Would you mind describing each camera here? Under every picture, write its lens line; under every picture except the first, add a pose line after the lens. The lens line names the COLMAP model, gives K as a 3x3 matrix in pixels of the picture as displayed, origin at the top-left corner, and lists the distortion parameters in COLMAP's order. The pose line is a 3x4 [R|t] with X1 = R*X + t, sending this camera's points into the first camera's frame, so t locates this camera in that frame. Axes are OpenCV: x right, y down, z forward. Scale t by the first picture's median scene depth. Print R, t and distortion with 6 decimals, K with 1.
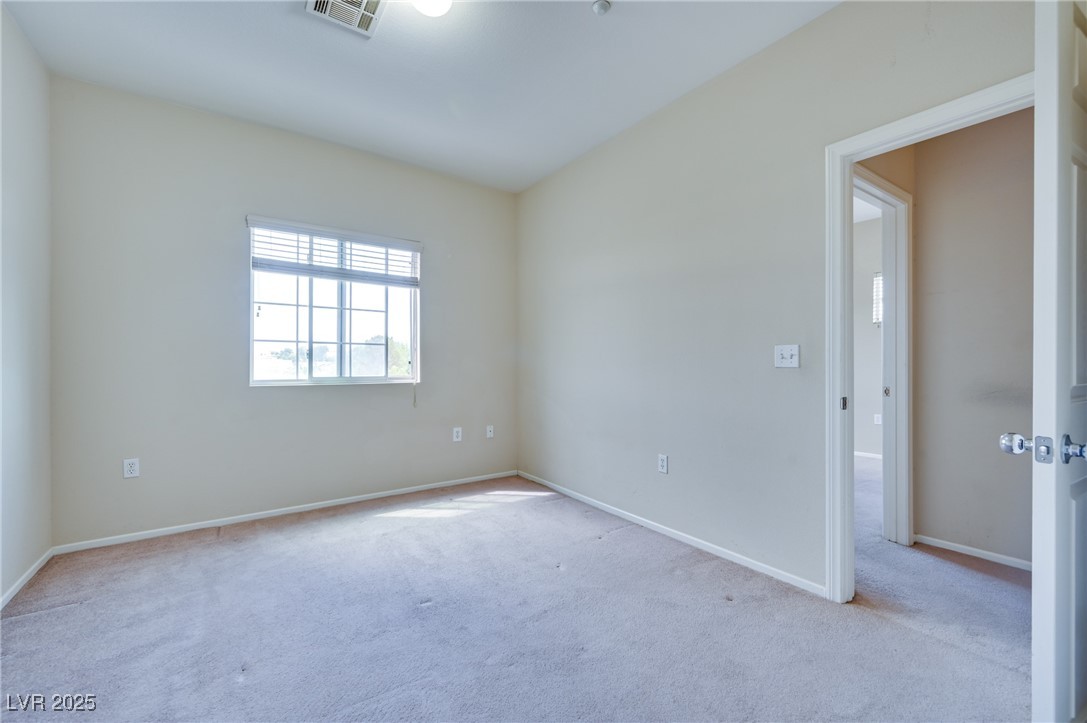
lens RADIAL K [[454.8, 0, 543.5], [0, 454.8, 361.5], [0, 0, 1]] dist [-0.000473, 0.000029]
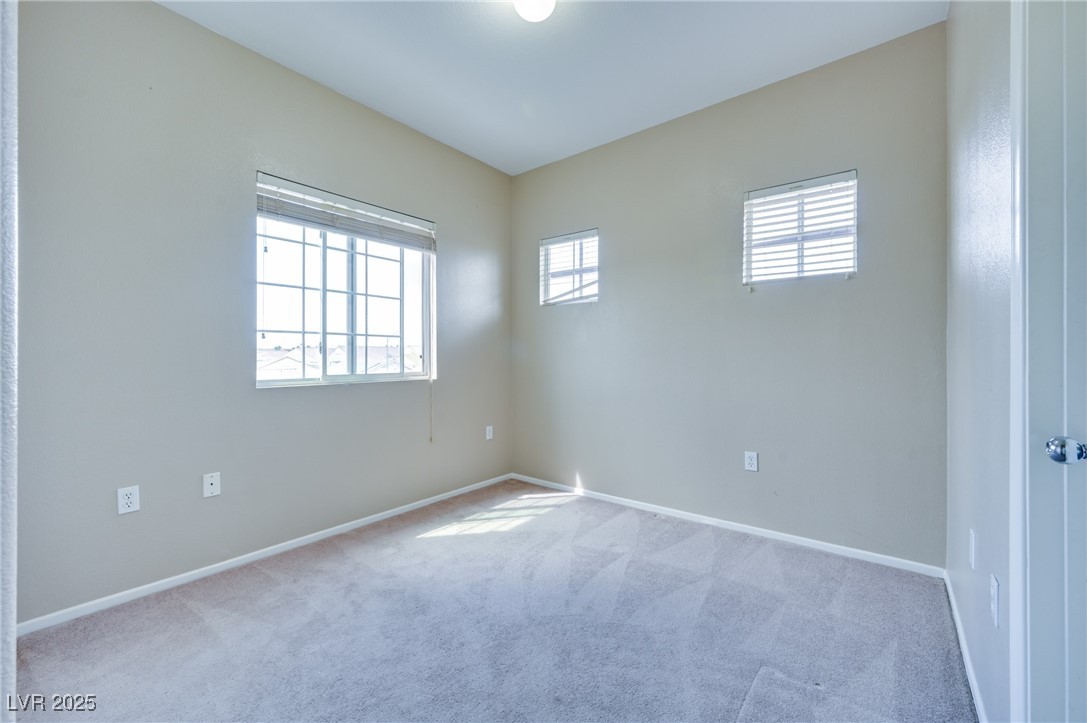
lens RADIAL K [[464.5, 0, 543.0], [0, 464.5, 349.1], [0, 0, 1]] dist [-0.000091, -0.000054]
pose [[0.974280, 0.008656, 0.225175, -0.308546], [-0.007519, 0.999954, -0.005908, -0.010364], [-0.225216, 0.004063, 0.974300, 0.075542]]
